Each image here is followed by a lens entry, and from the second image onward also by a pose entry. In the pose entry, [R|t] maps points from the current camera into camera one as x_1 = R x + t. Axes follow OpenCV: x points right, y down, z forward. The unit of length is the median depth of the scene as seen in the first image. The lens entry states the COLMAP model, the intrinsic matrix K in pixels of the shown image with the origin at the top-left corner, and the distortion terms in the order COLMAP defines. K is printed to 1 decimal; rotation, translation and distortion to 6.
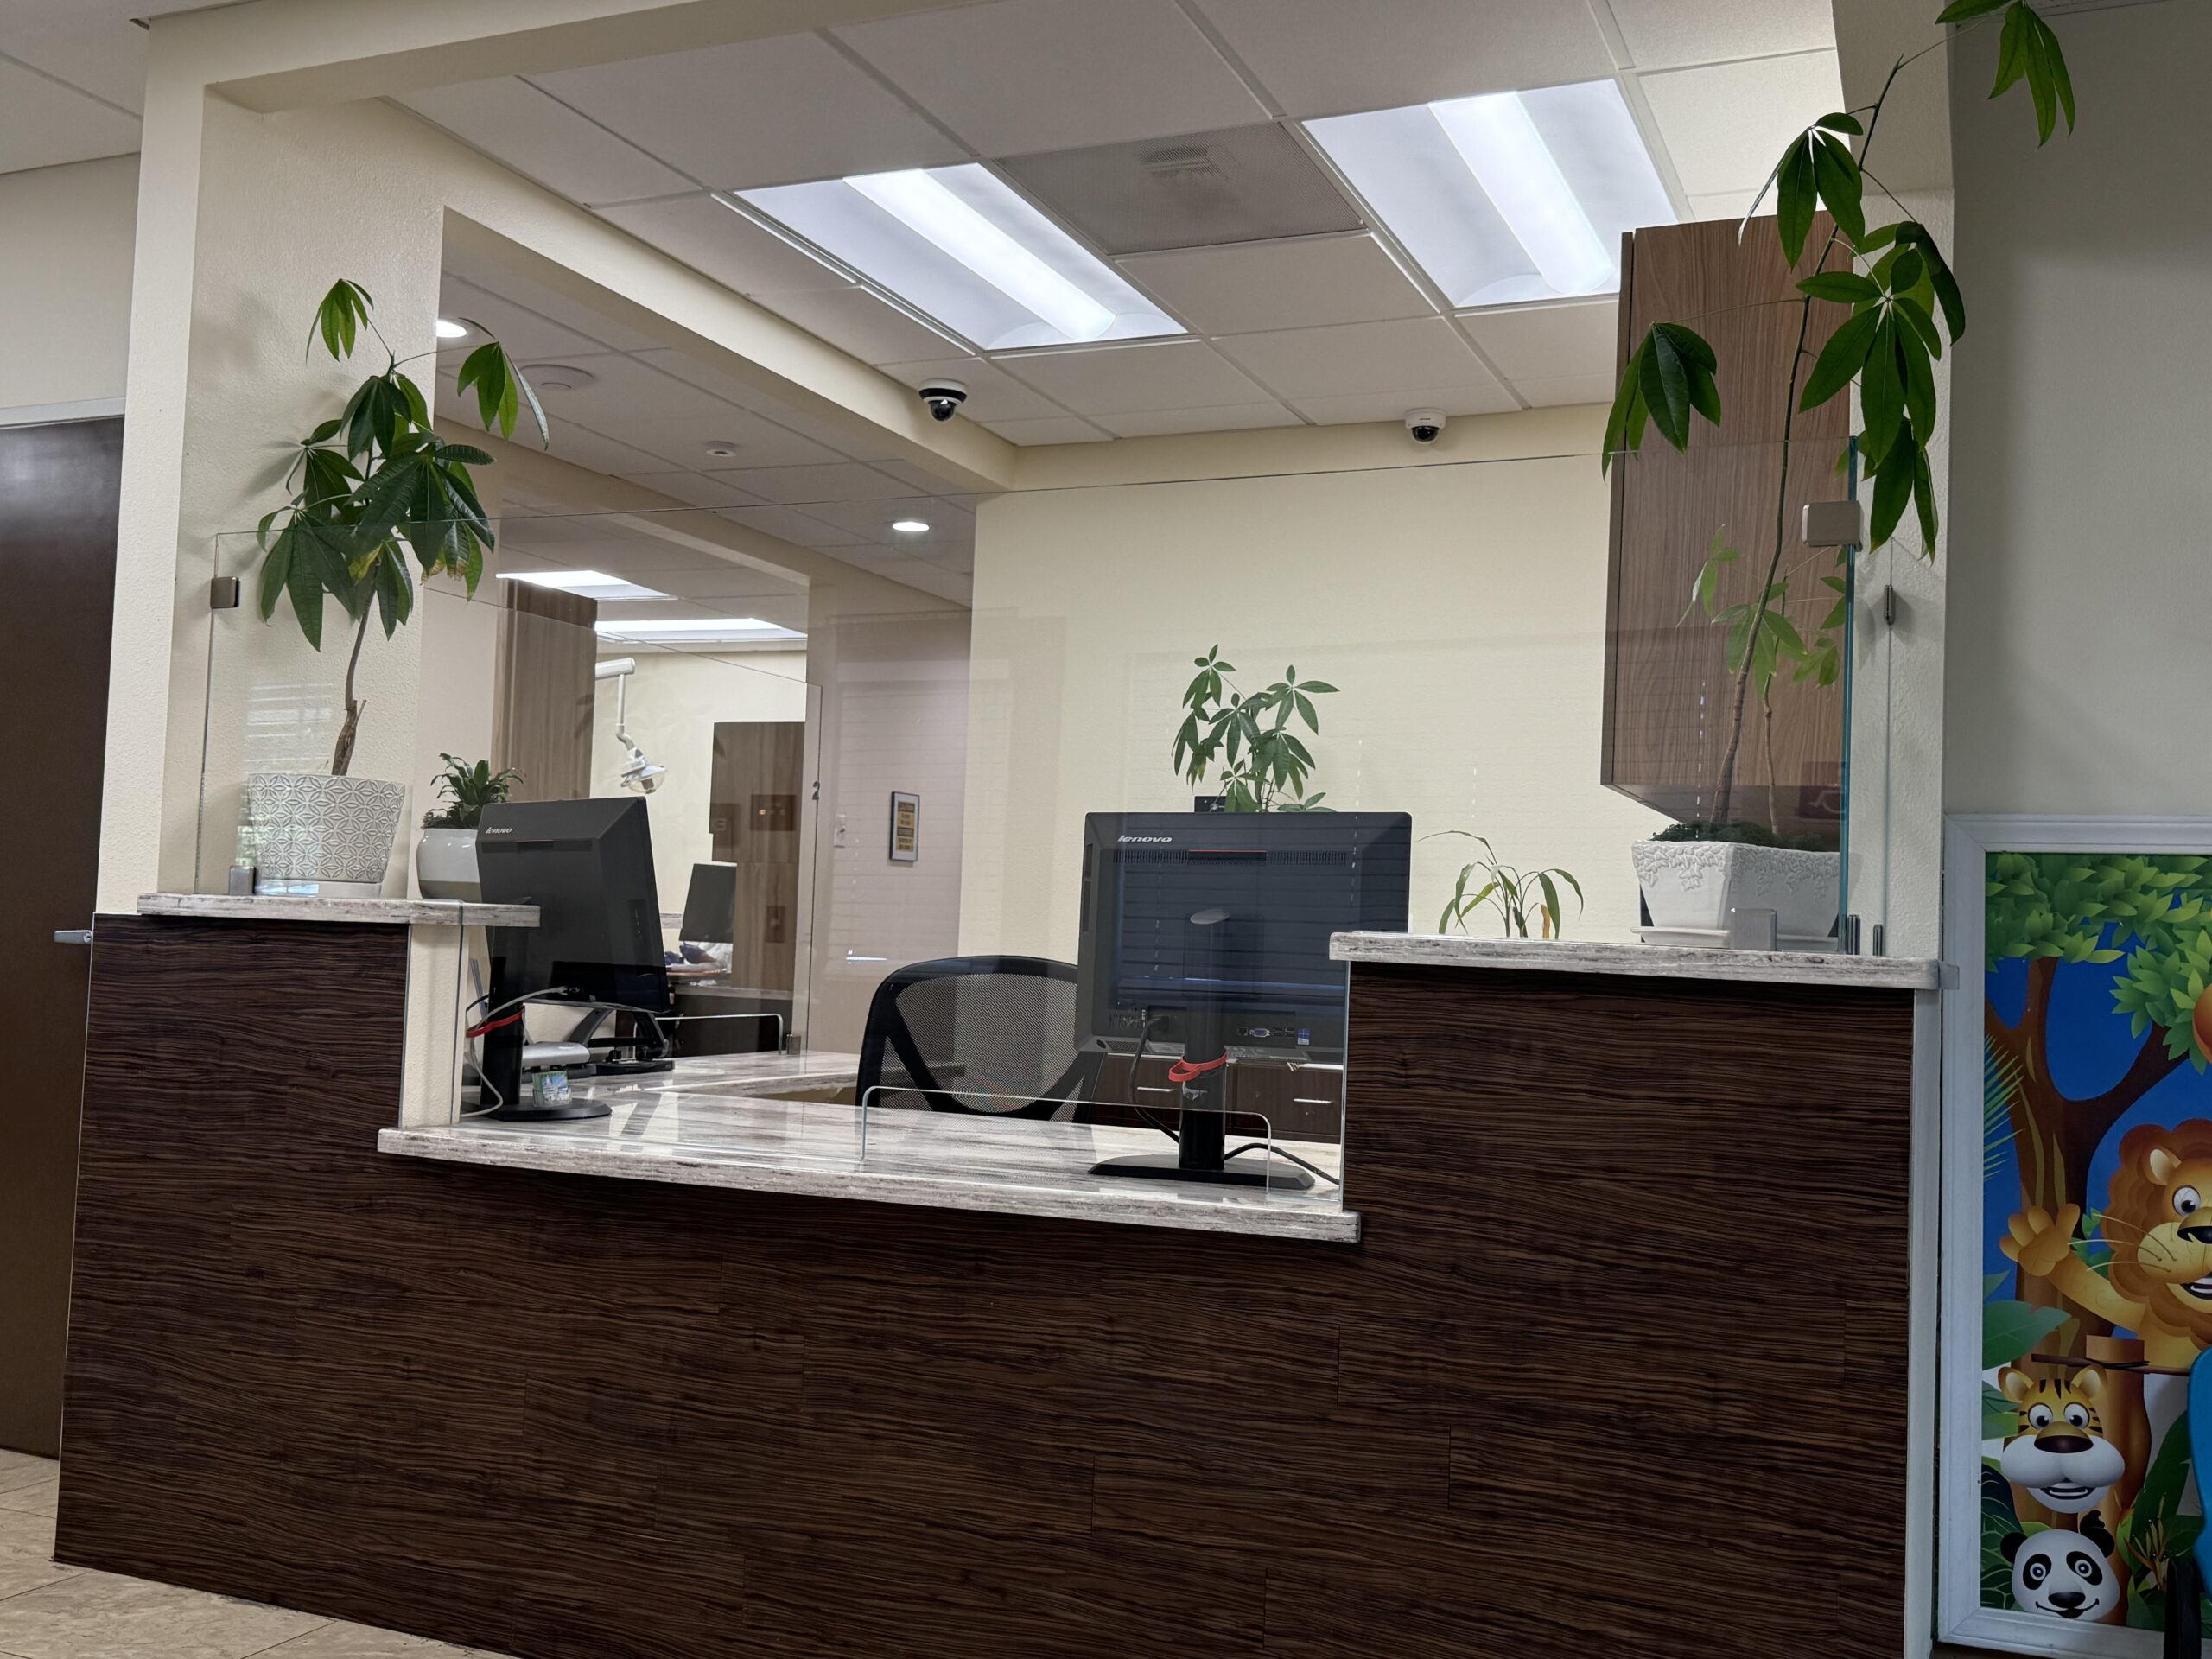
lens RADIAL K [[2066.8, 0, 1106.0], [0, 2066.8, 829.5], [0, 0, 1]] dist [0.152902, -0.321368]
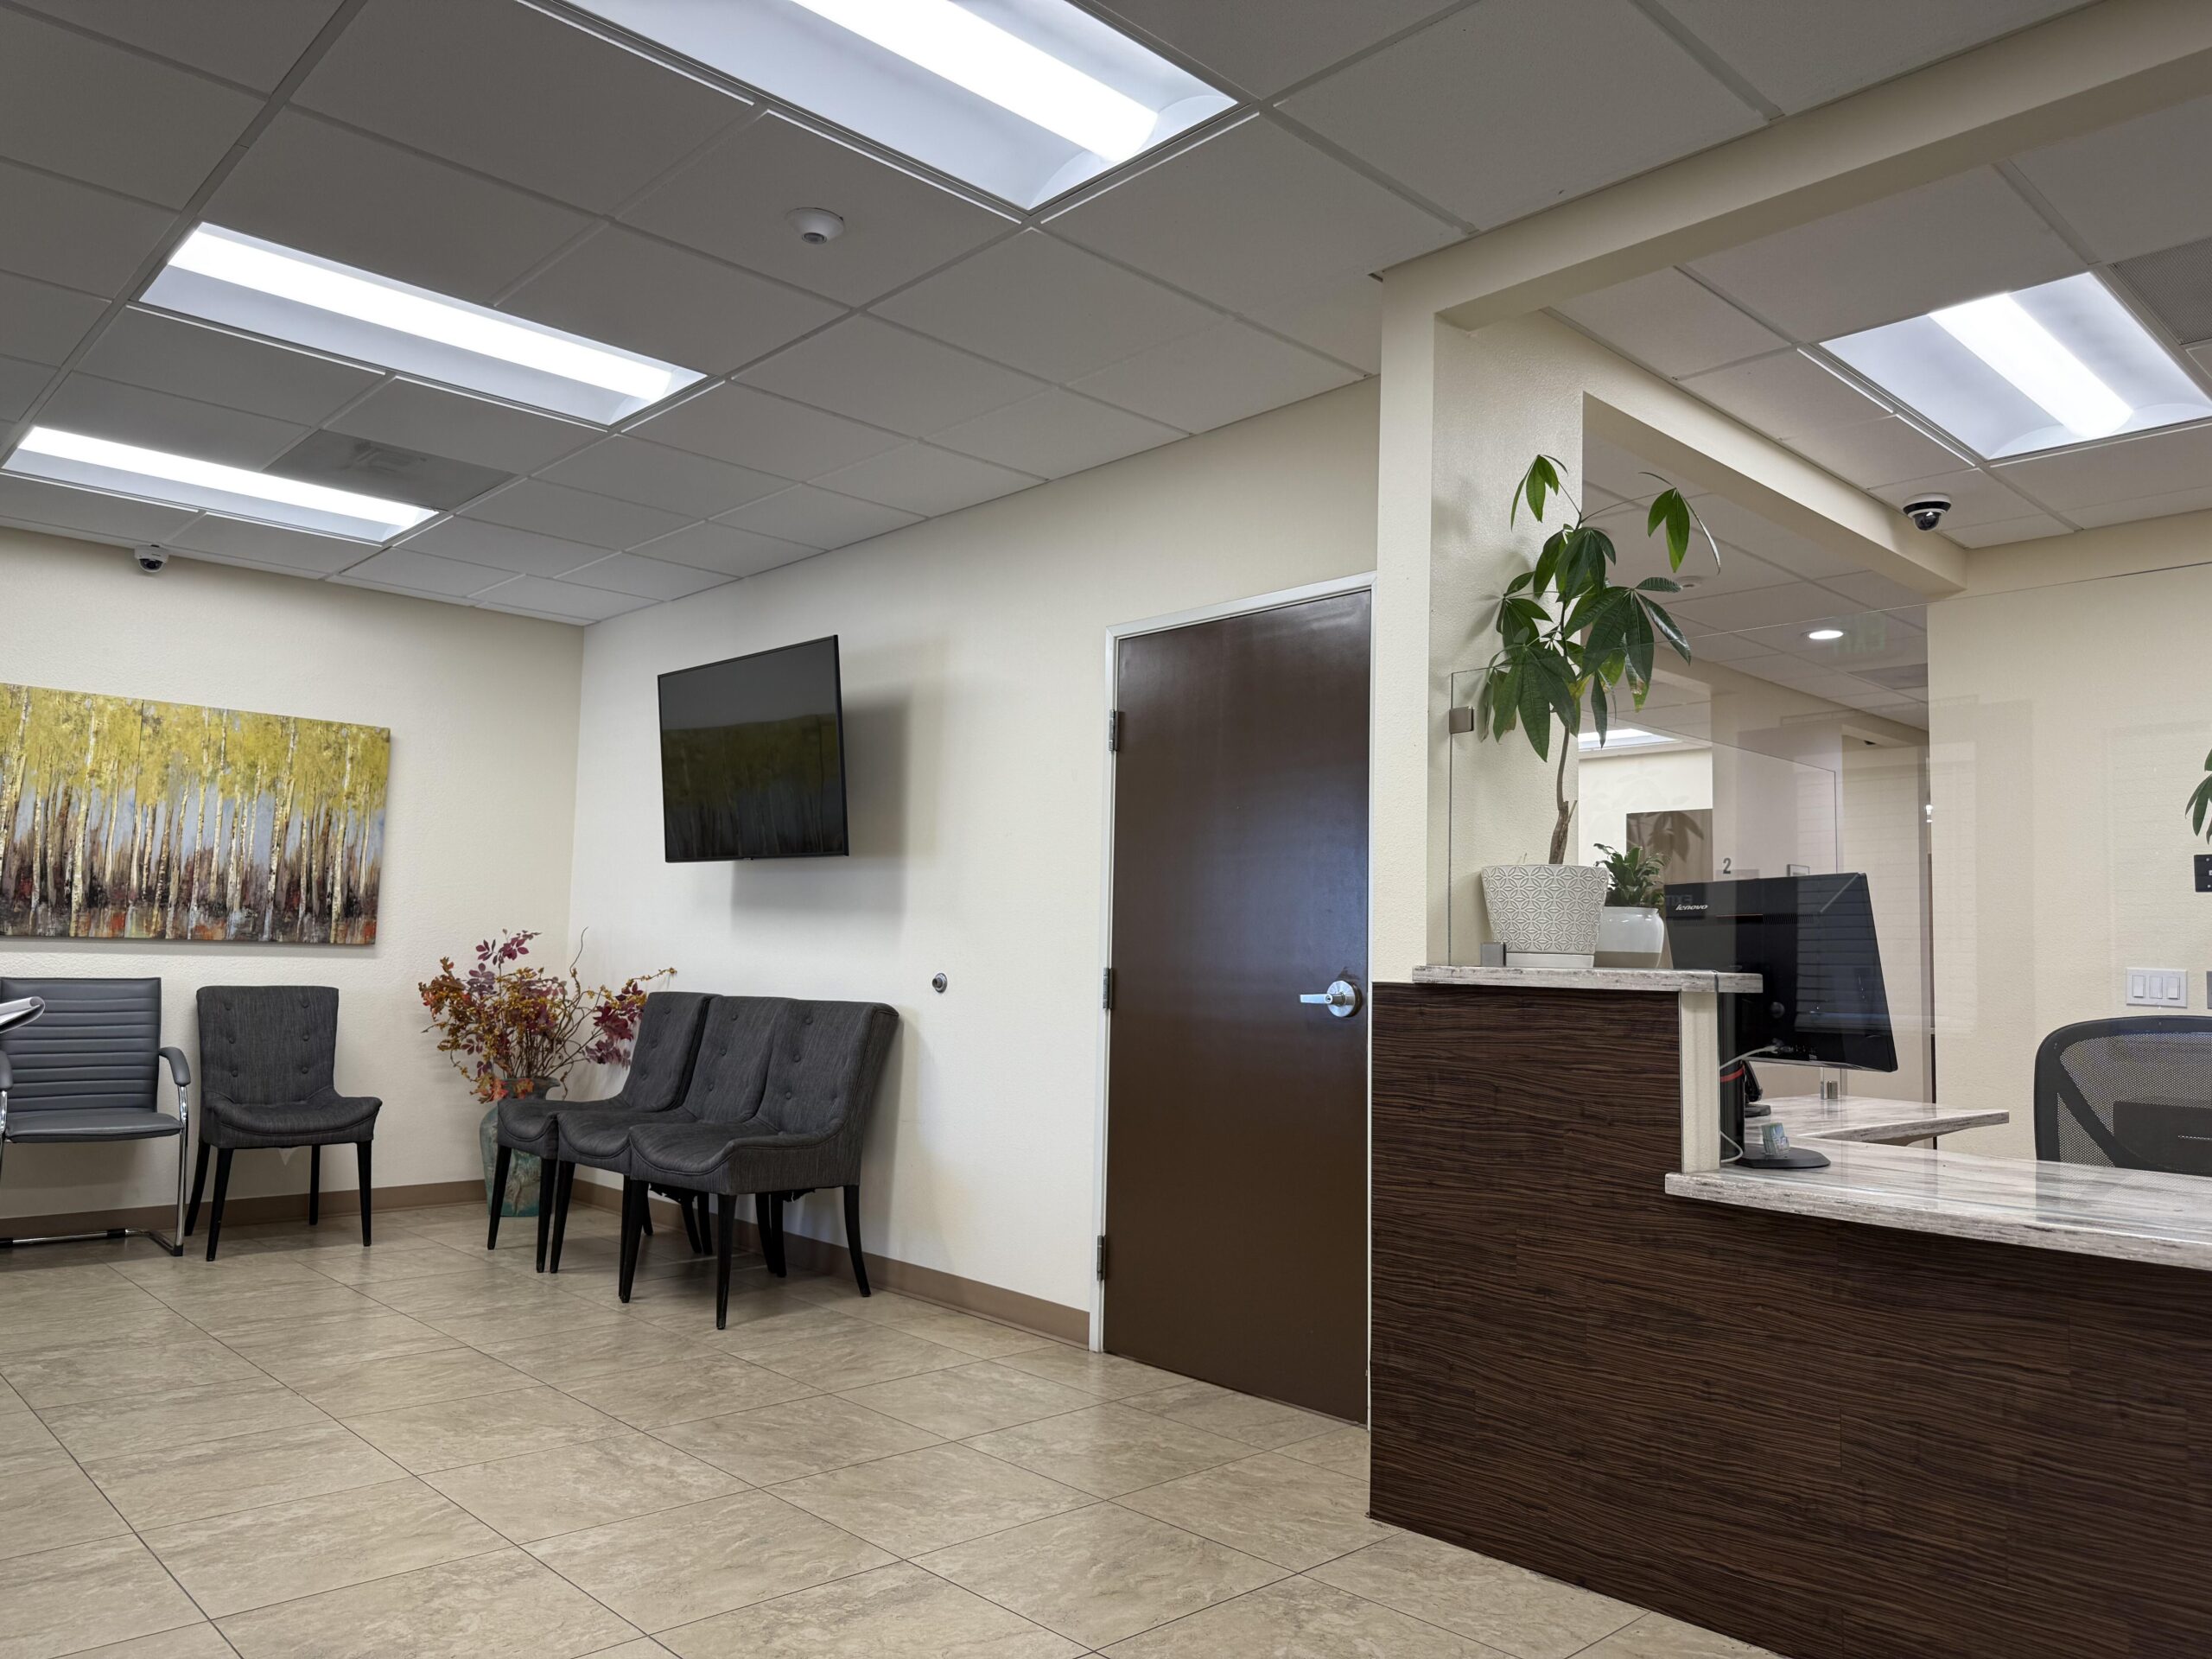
lens RADIAL K [[1560.5, 0, 1099.7], [0, 1560.5, 818.2], [0, 0, 1]] dist [0.035247, -0.032043]
pose [[0.921573, -0.049814, -0.384997, -0.284571], [0.029343, 0.997834, -0.058870, -0.008068], [0.387096, 0.042956, 0.921038, 0.086803]]
